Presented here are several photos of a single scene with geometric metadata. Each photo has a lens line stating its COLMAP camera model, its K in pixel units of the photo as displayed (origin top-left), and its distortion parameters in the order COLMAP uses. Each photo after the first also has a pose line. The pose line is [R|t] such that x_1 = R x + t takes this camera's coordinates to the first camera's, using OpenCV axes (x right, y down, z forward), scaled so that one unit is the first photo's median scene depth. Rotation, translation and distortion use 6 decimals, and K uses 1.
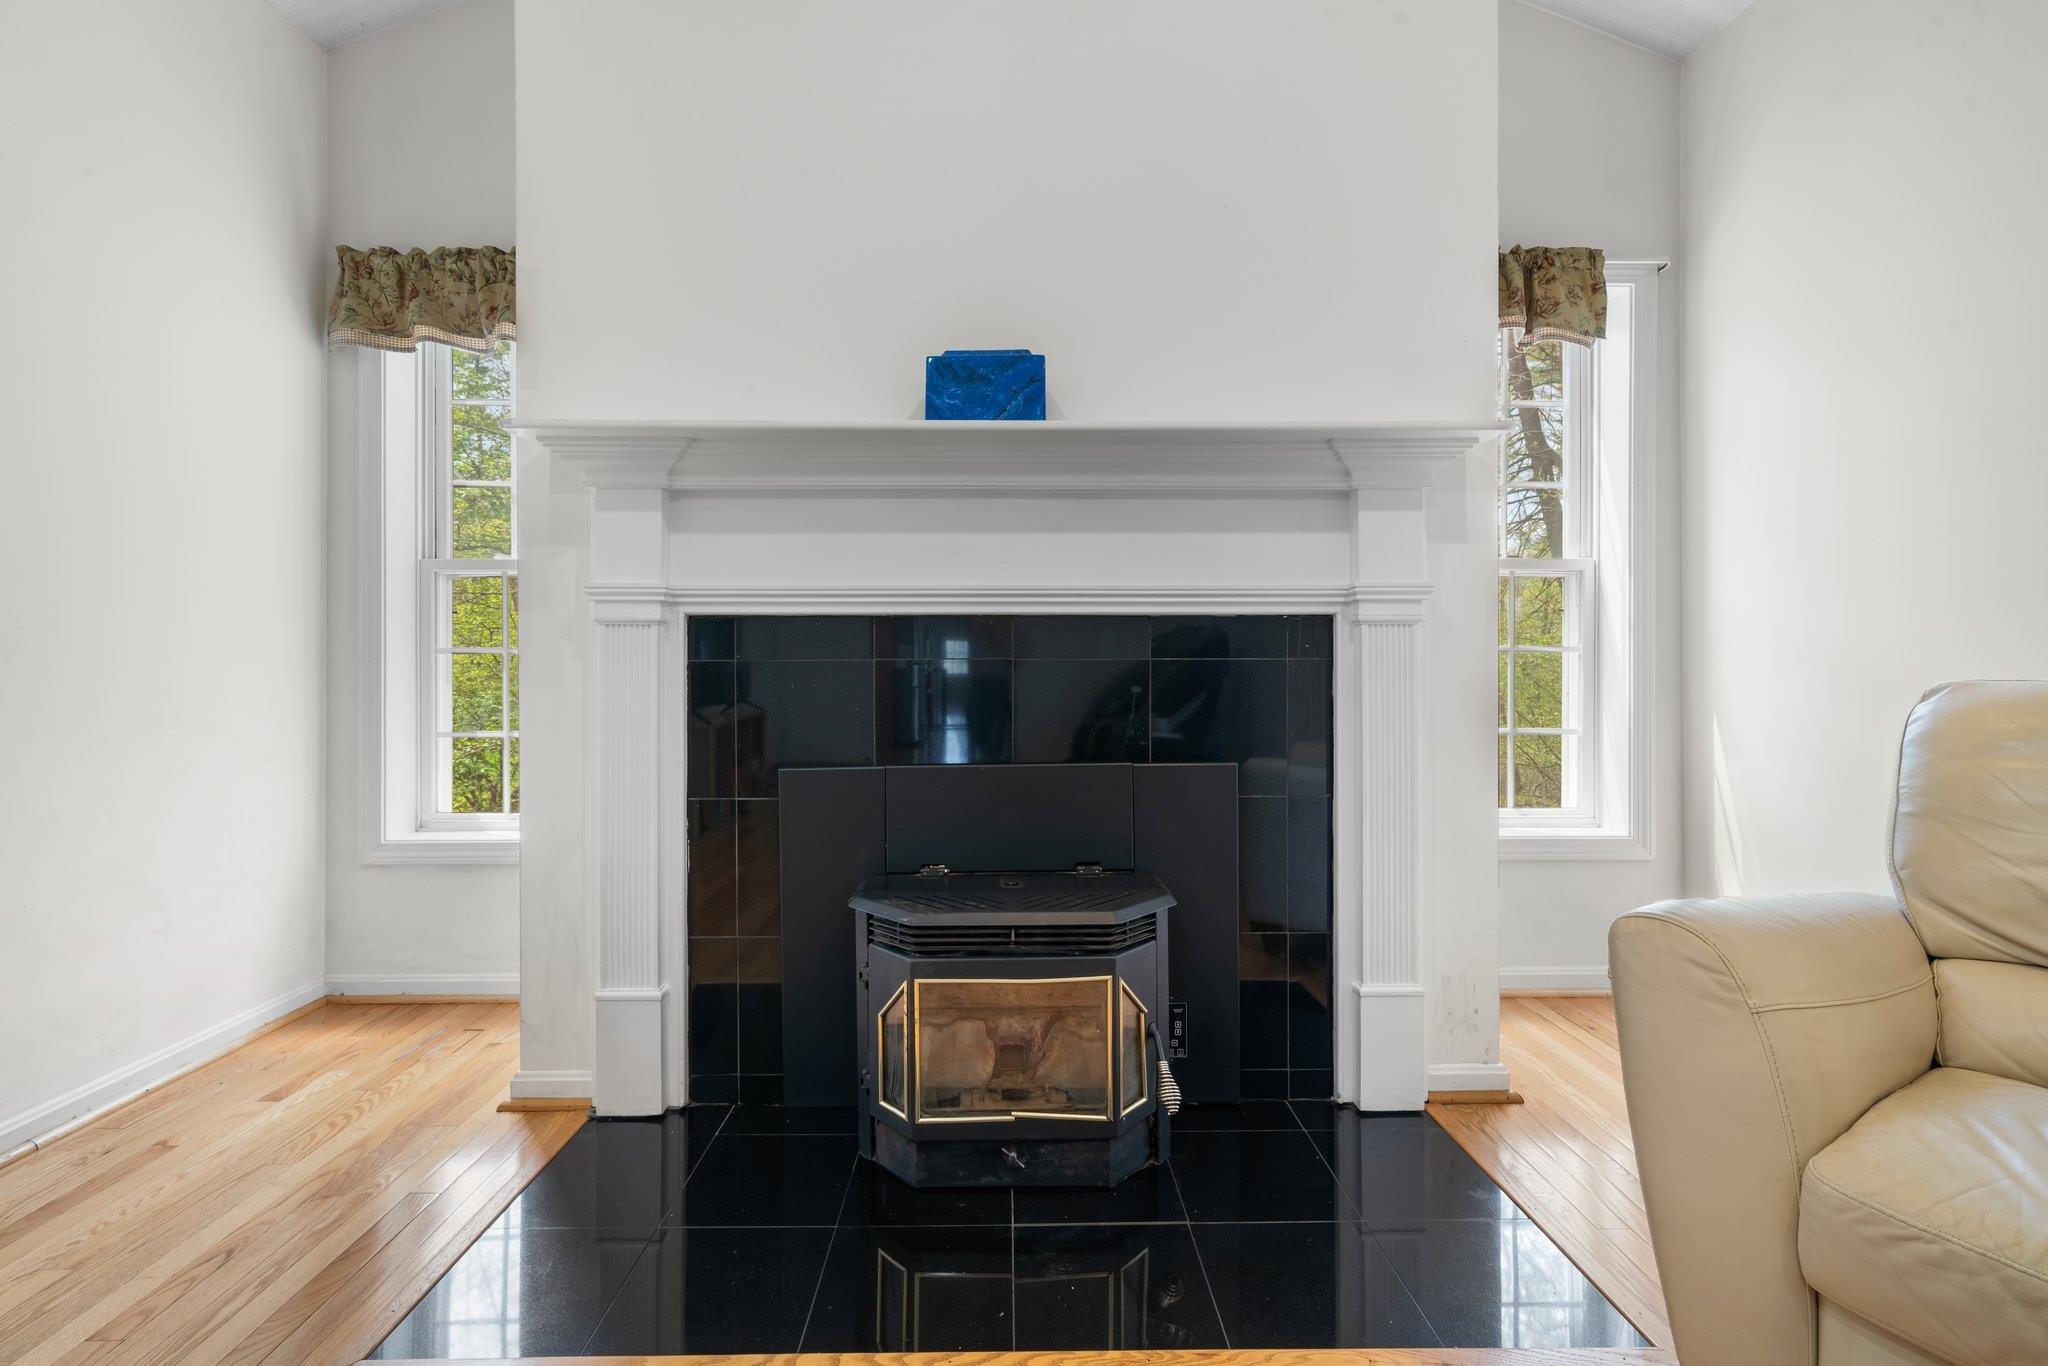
lens RADIAL K [[907.2, 0, 1013.5], [0, 907.2, 667.3], [0, 0, 1]] dist [0.002390, 0.000375]
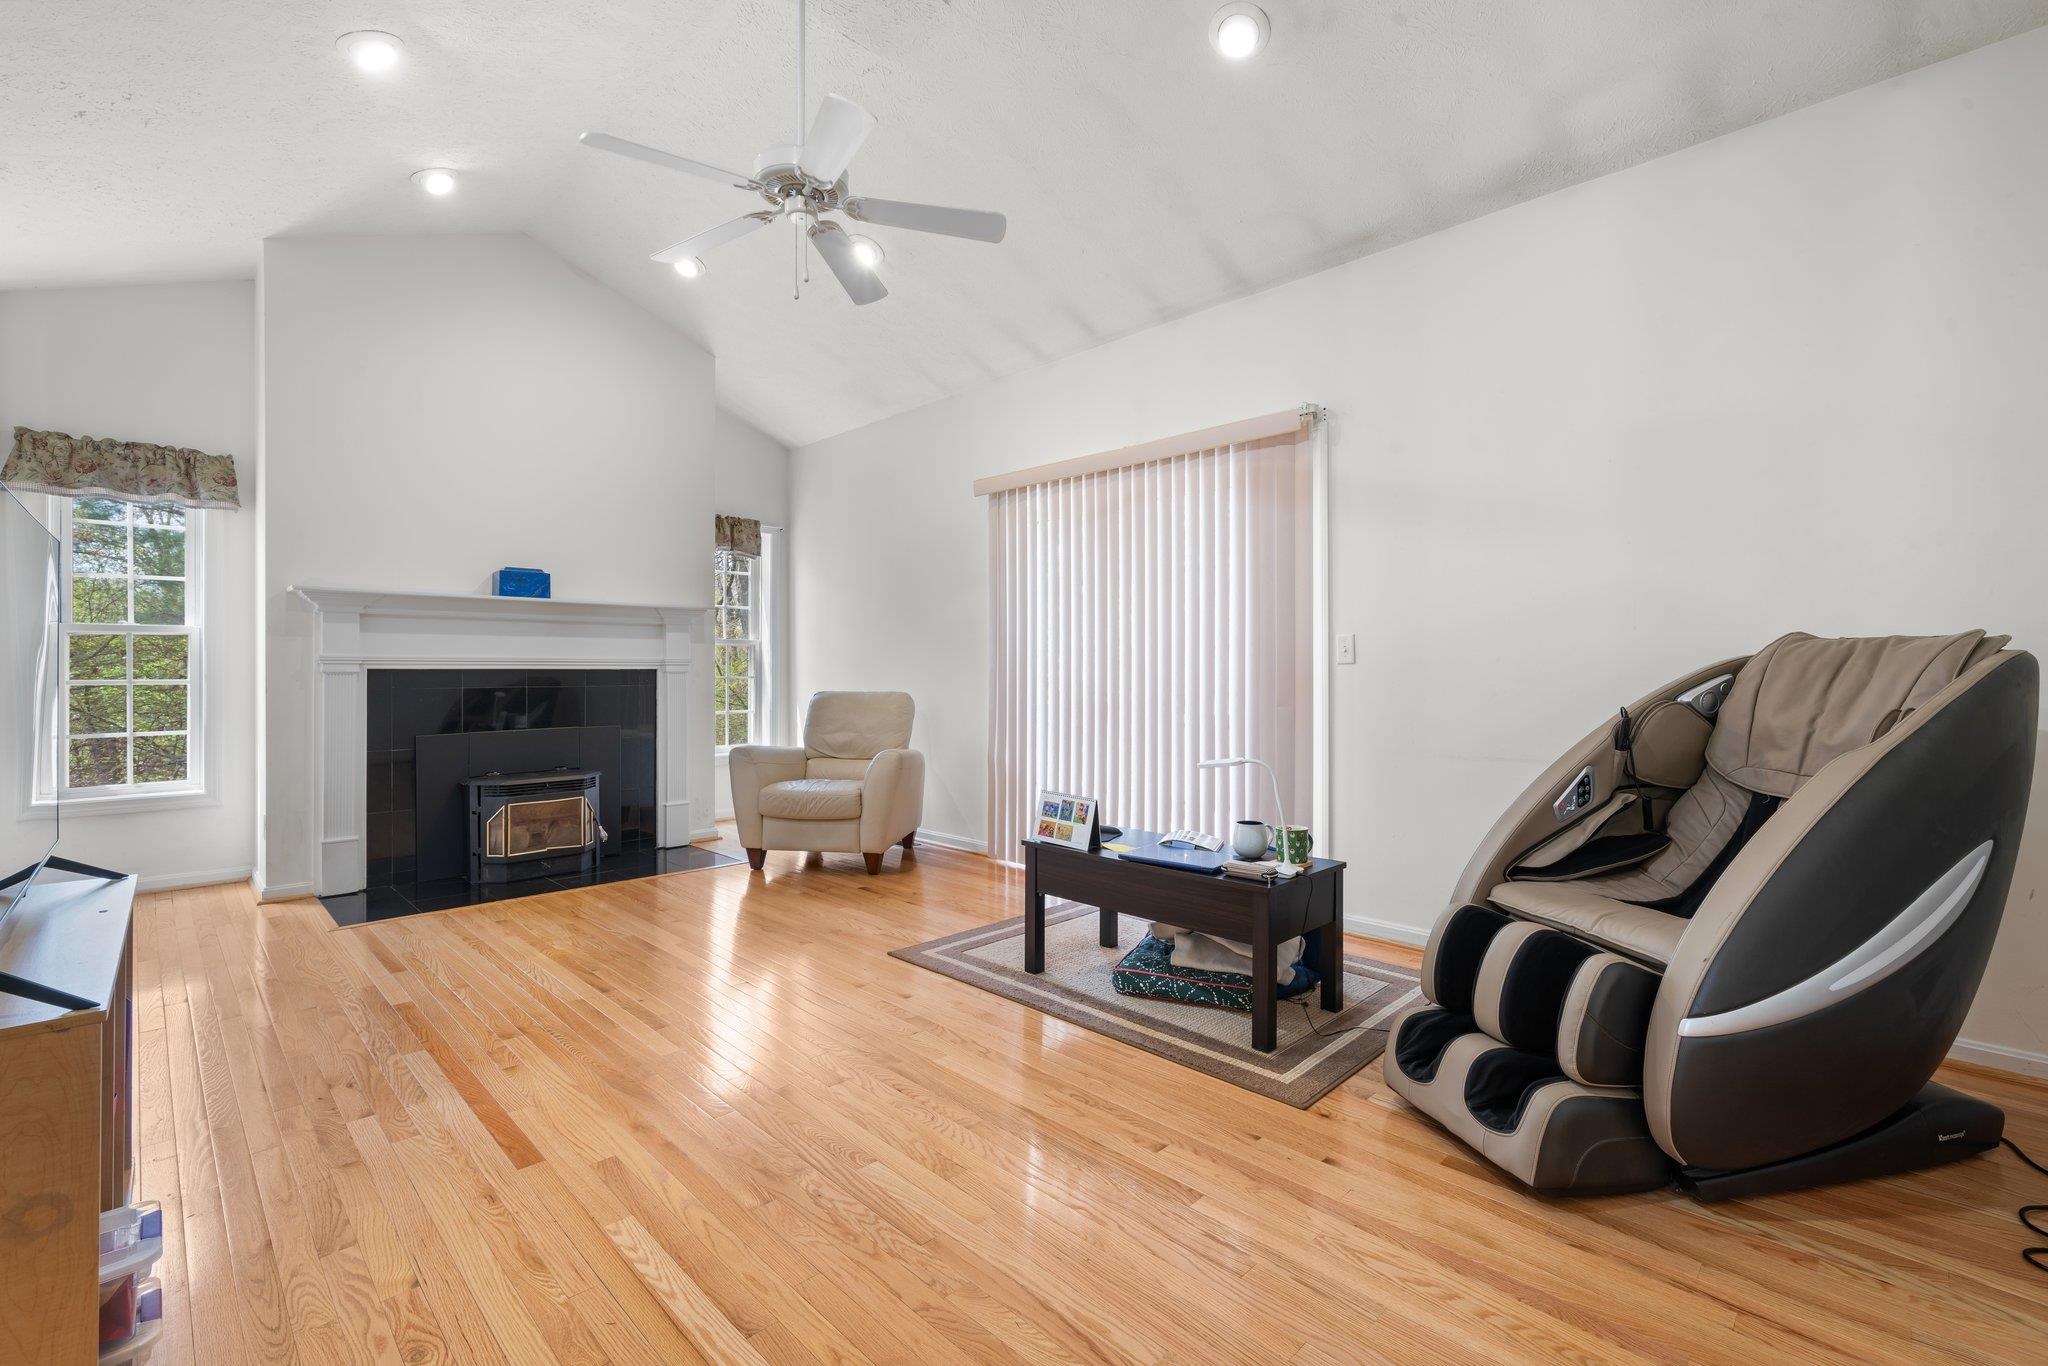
lens RADIAL K [[907.2, 0, 1014.0], [0, 907.2, 665.3], [0, 0, 1]] dist [0.002390, 0.000375]
pose [[0.731556, 0.003856, 0.681770, -0.715389], [-0.000596, 0.999987, -0.005016, -0.056603], [-0.681781, 0.003263, 0.731549, -1.711986]]
